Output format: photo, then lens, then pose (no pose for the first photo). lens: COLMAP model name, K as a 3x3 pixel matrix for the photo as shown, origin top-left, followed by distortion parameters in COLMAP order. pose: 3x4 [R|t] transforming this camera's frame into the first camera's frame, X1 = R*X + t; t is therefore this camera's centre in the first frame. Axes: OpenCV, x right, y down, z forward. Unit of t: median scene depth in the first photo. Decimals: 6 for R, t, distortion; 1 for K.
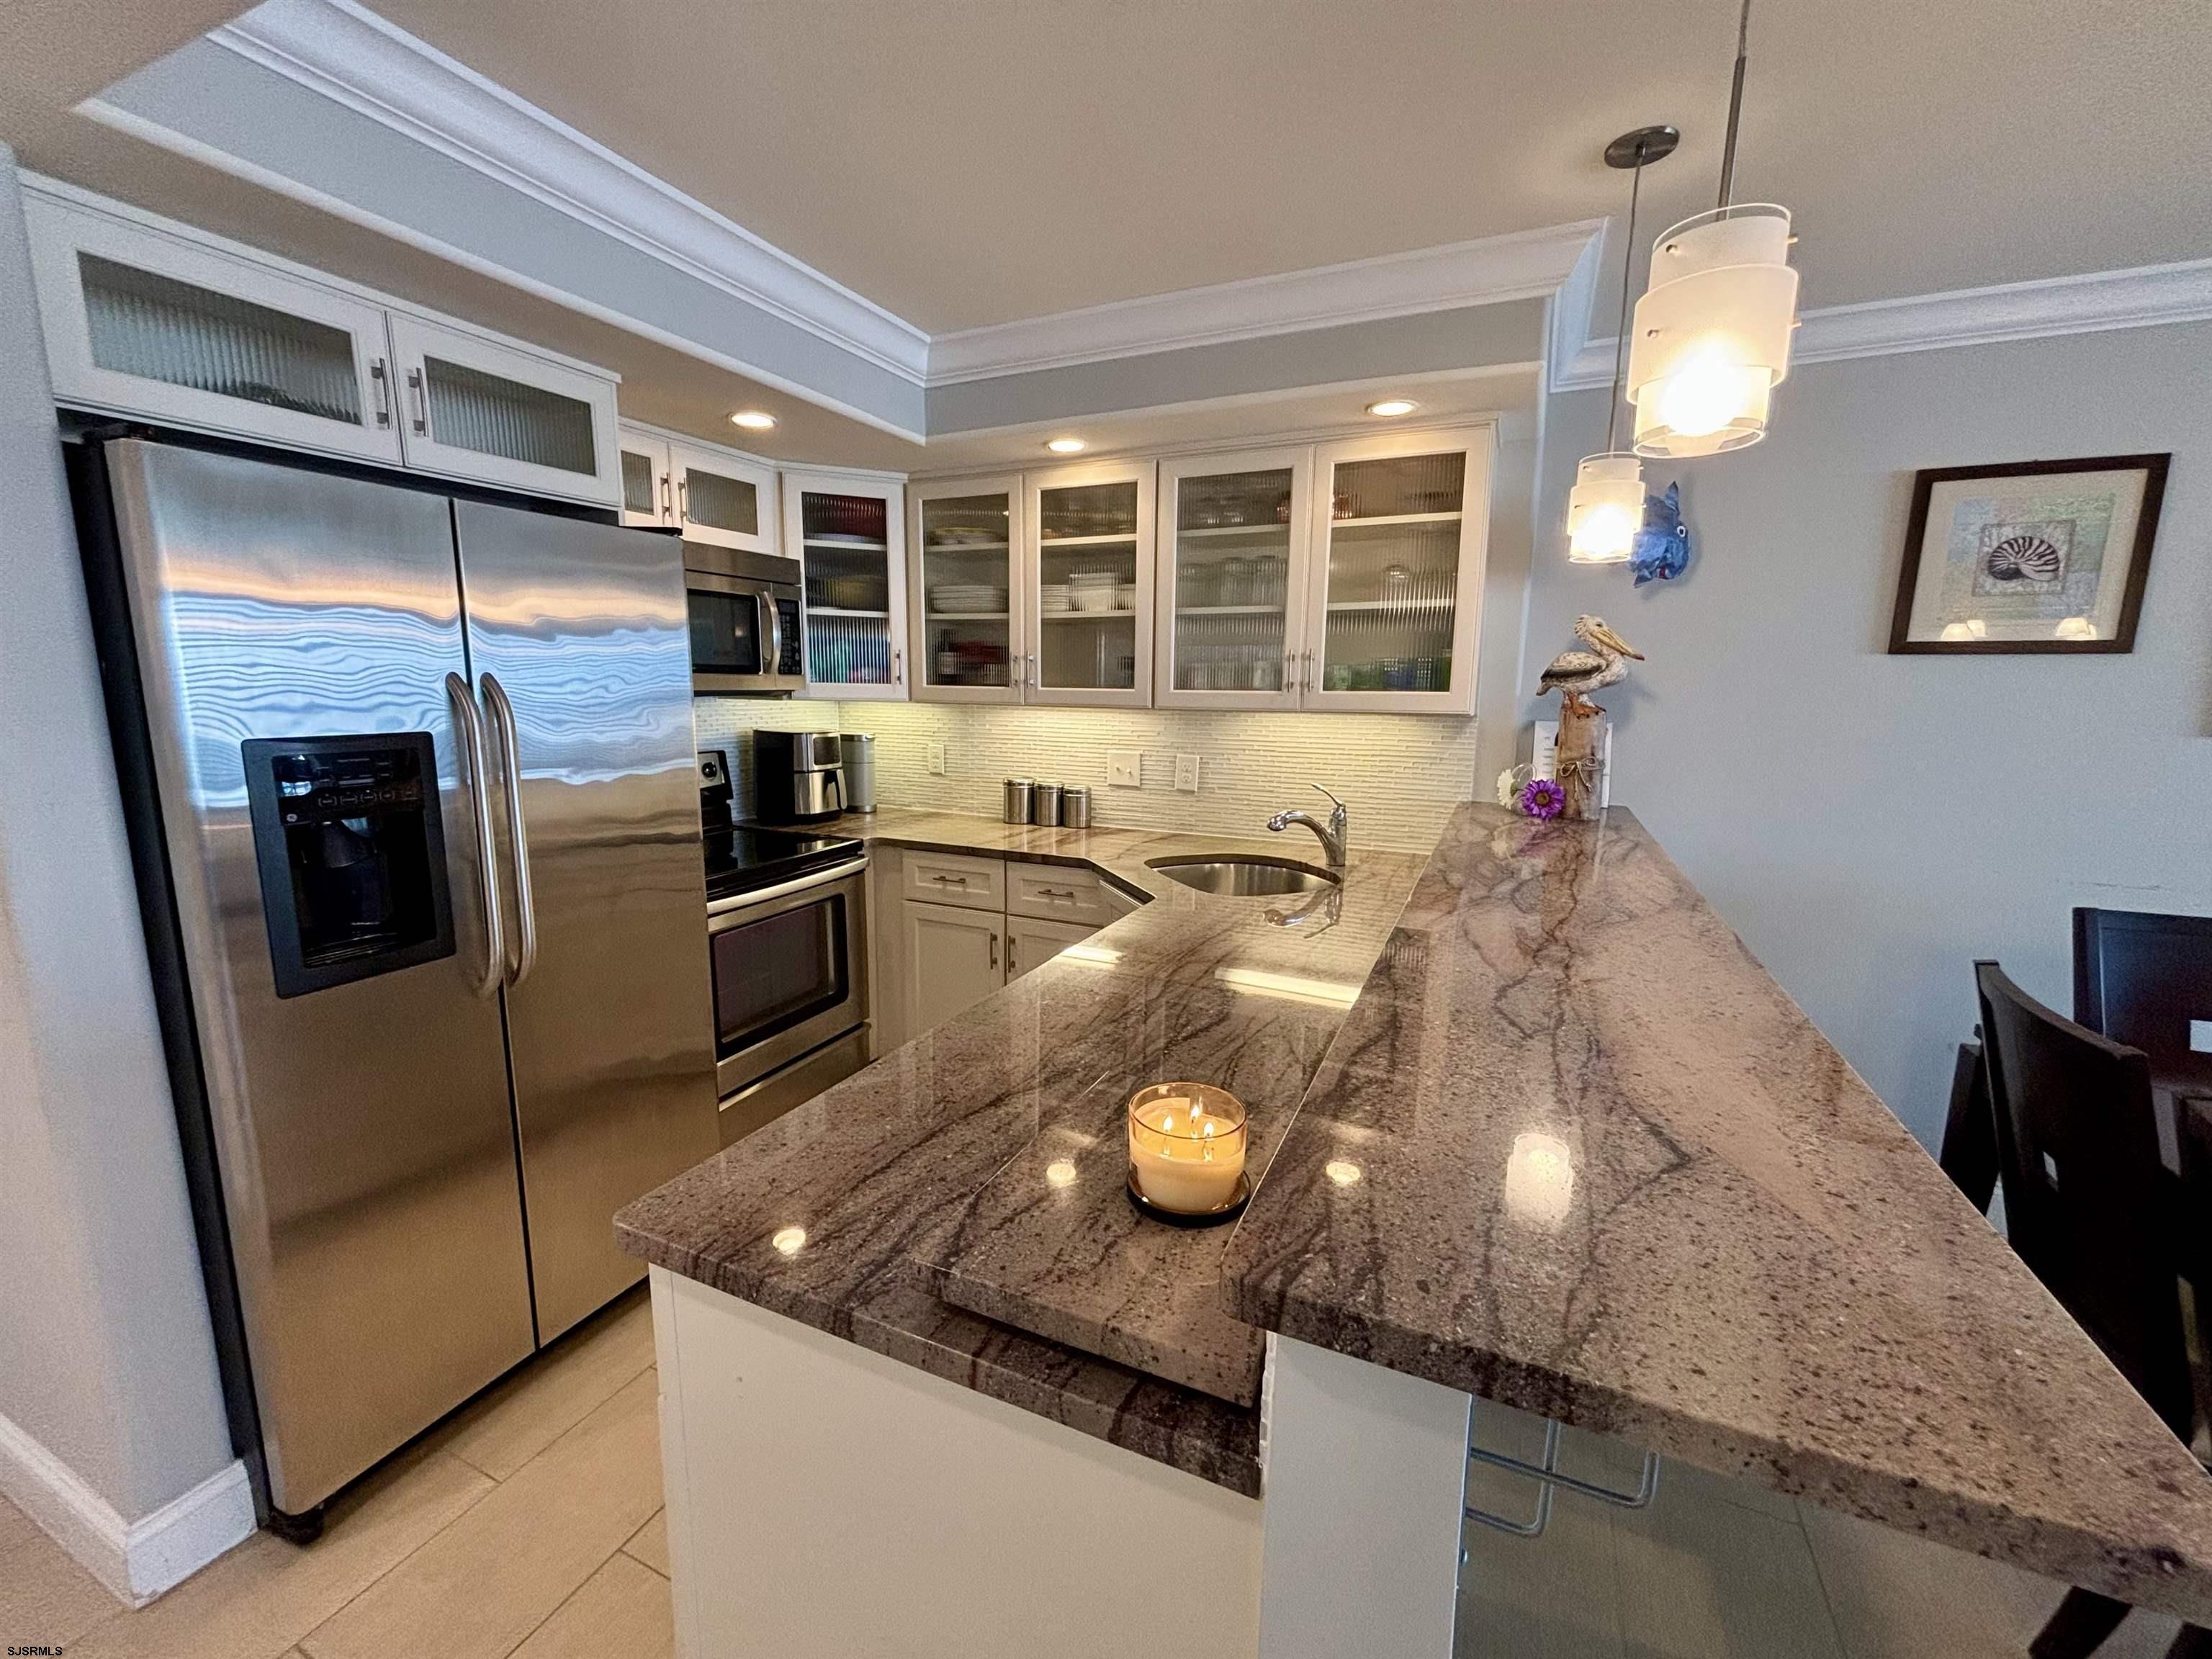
lens RADIAL K [[889.5, 0, 1103.3], [0, 889.5, 831.0], [0, 0, 1]] dist [0.002050, -0.000732]
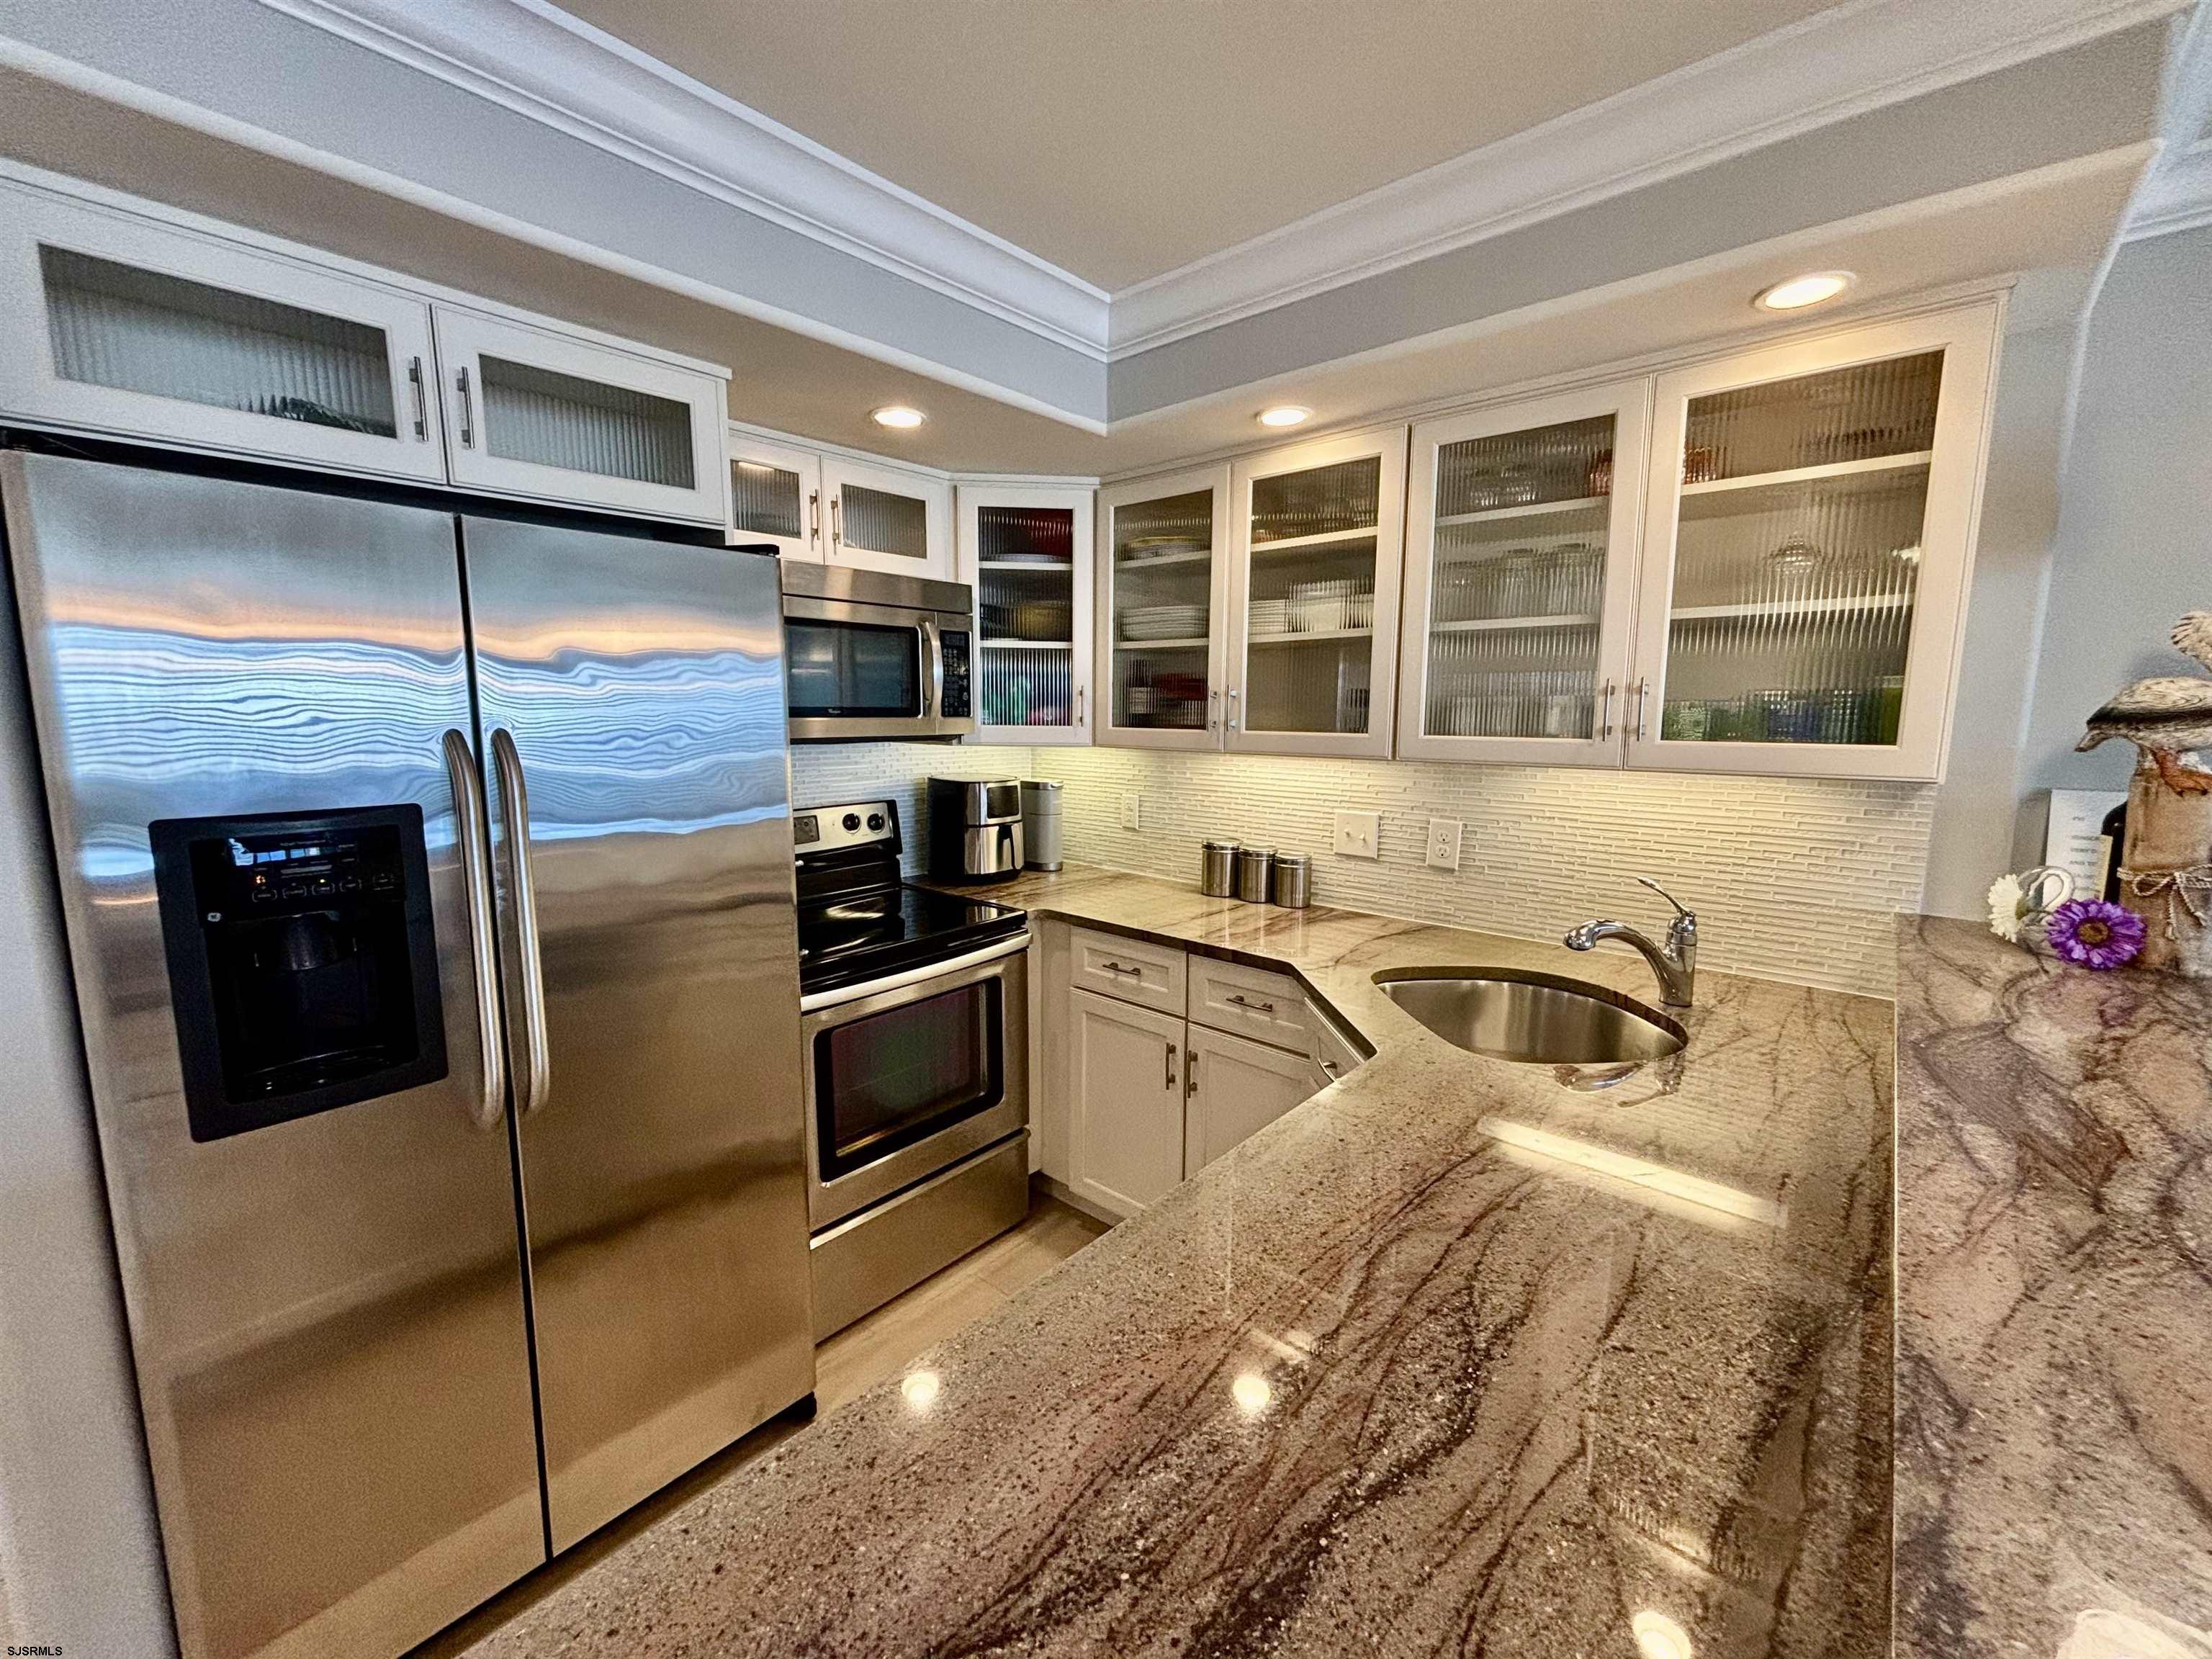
lens RADIAL K [[889.5, 0, 1102.4], [0, 889.5, 828.0], [0, 0, 1]] dist [0.002050, -0.000732]
pose [[0.958104, 0.032158, -0.284609, 0.037693], [-0.041552, 0.998771, -0.027028, -0.054391], [0.283390, 0.037722, 0.958263, 0.236547]]
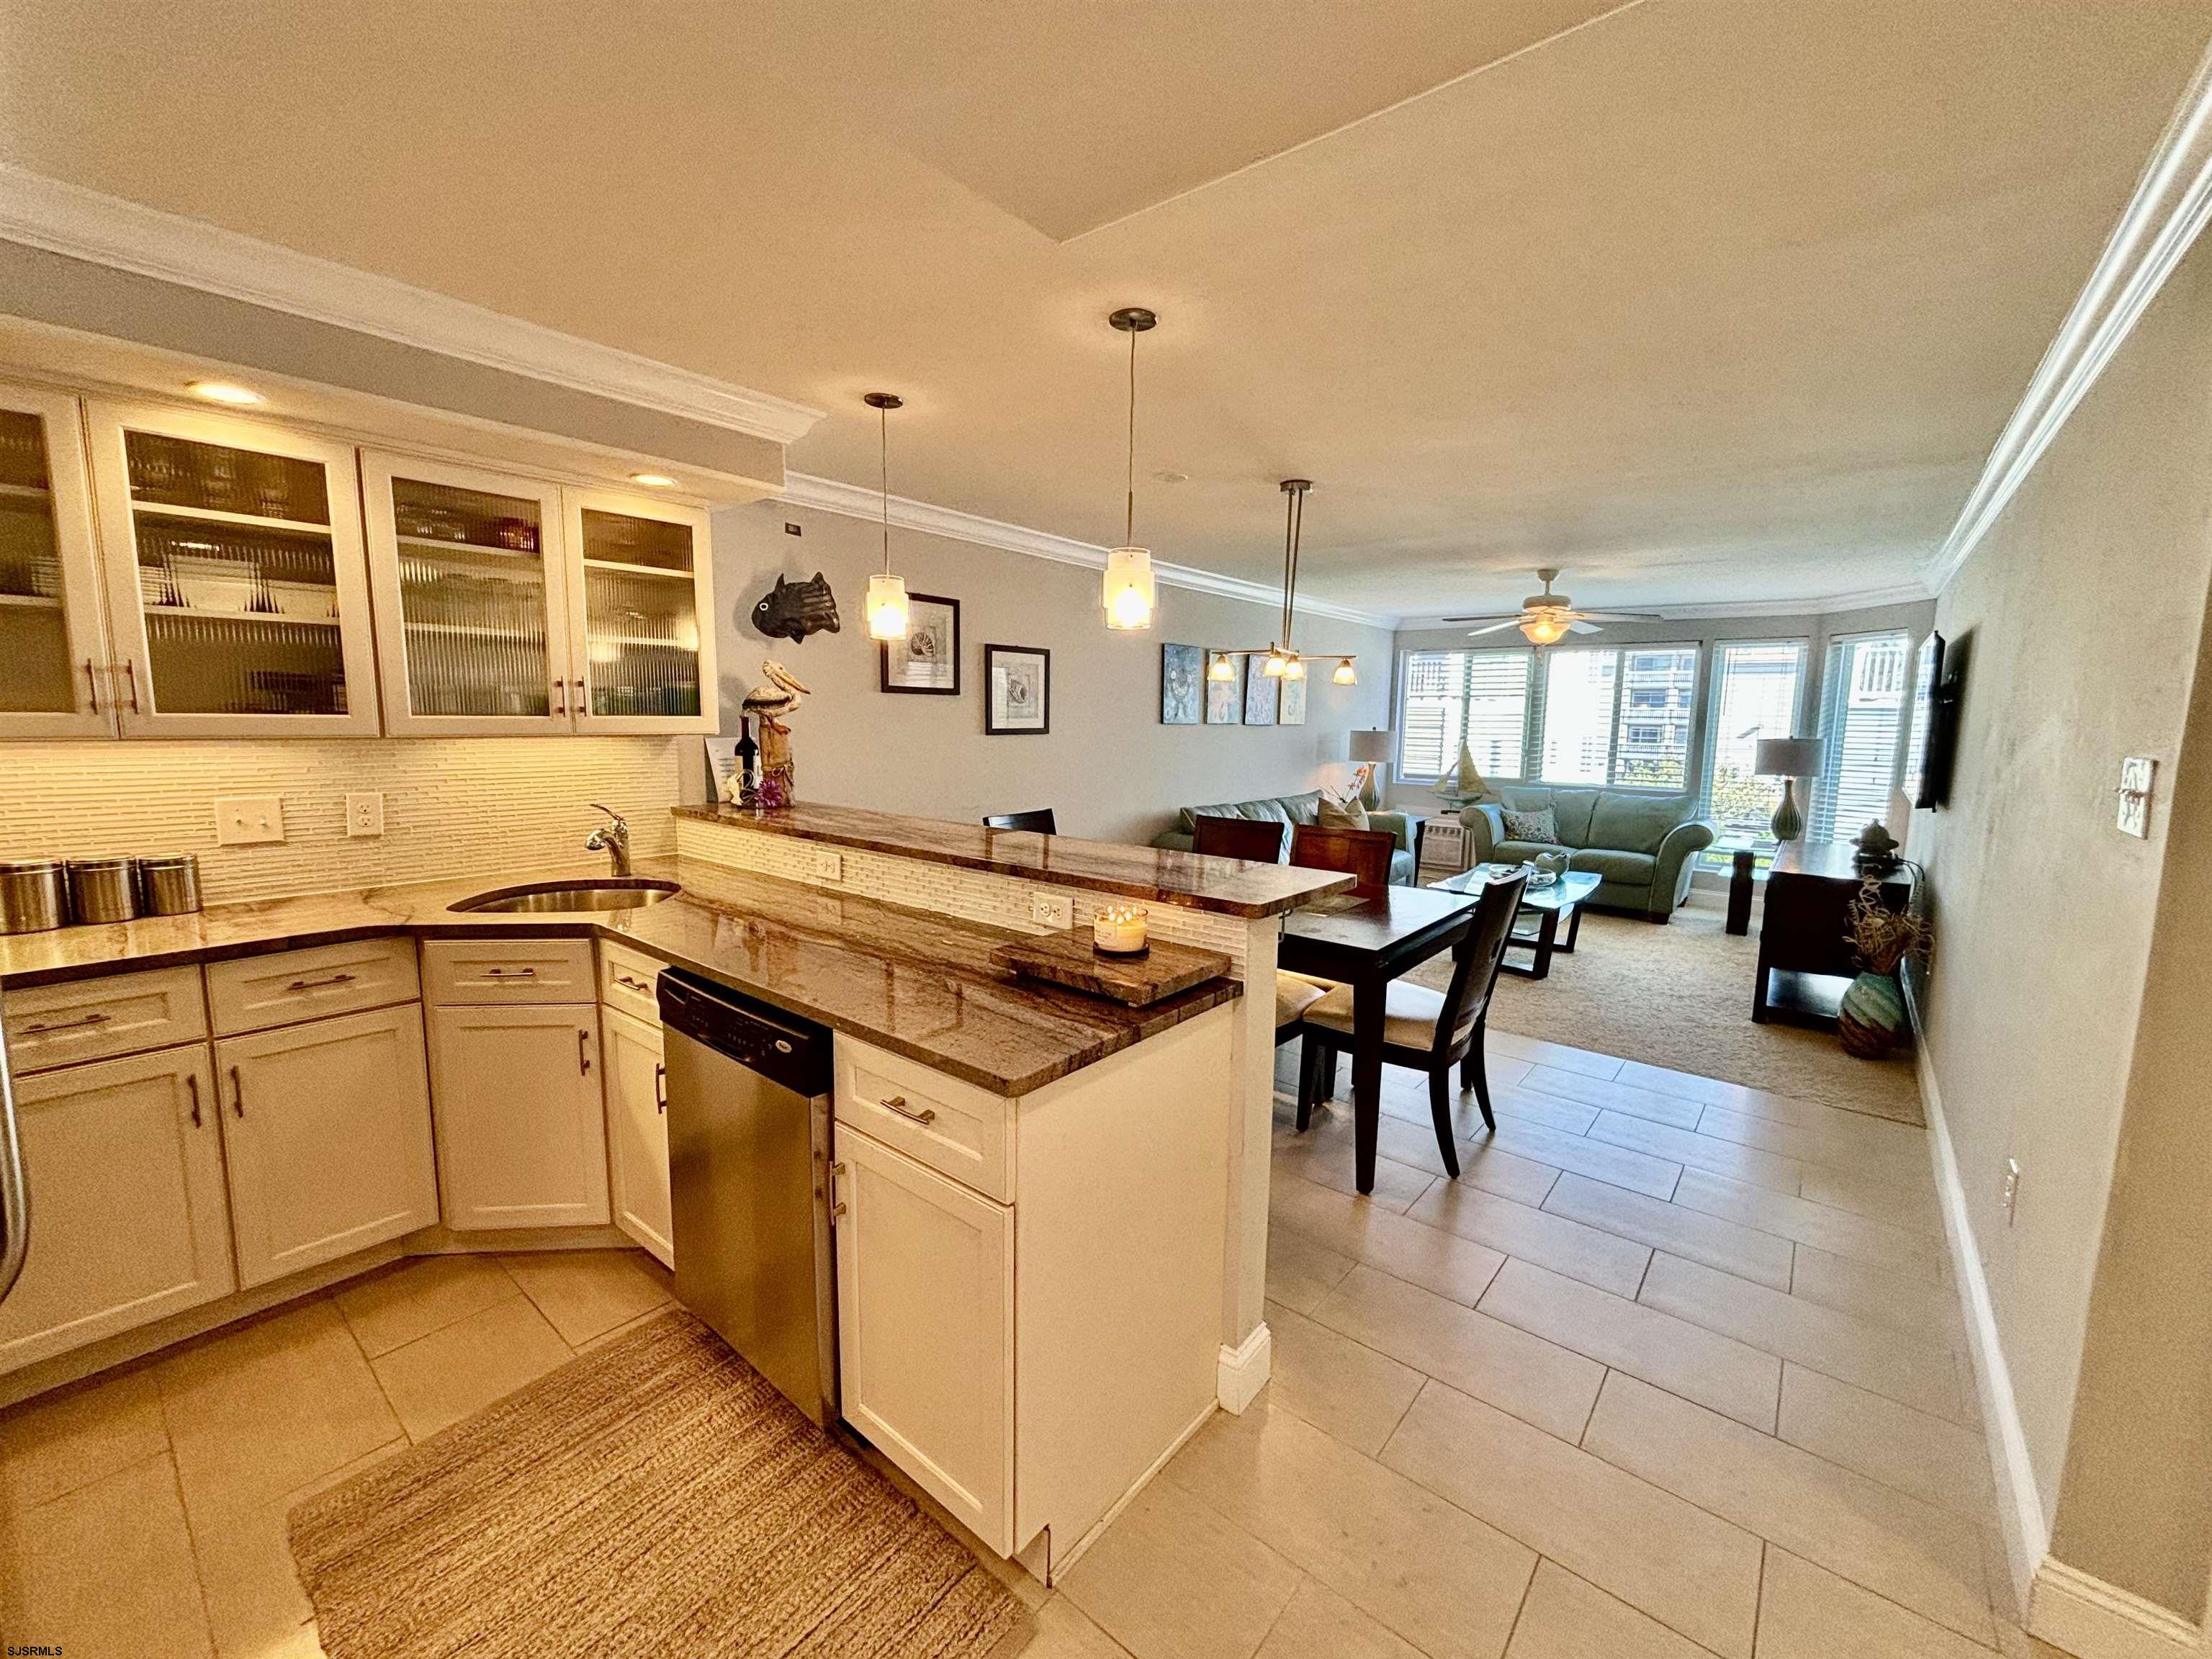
lens RADIAL K [[889.5, 0, 1108.1], [0, 889.5, 826.7], [0, 0, 1]] dist [0.002050, -0.000732]
pose [[0.252028, -0.129060, 0.959075, -0.613046], [0.150248, 0.984267, 0.092968, -0.031578], [-0.955985, 0.120669, 0.267454, 0.130423]]
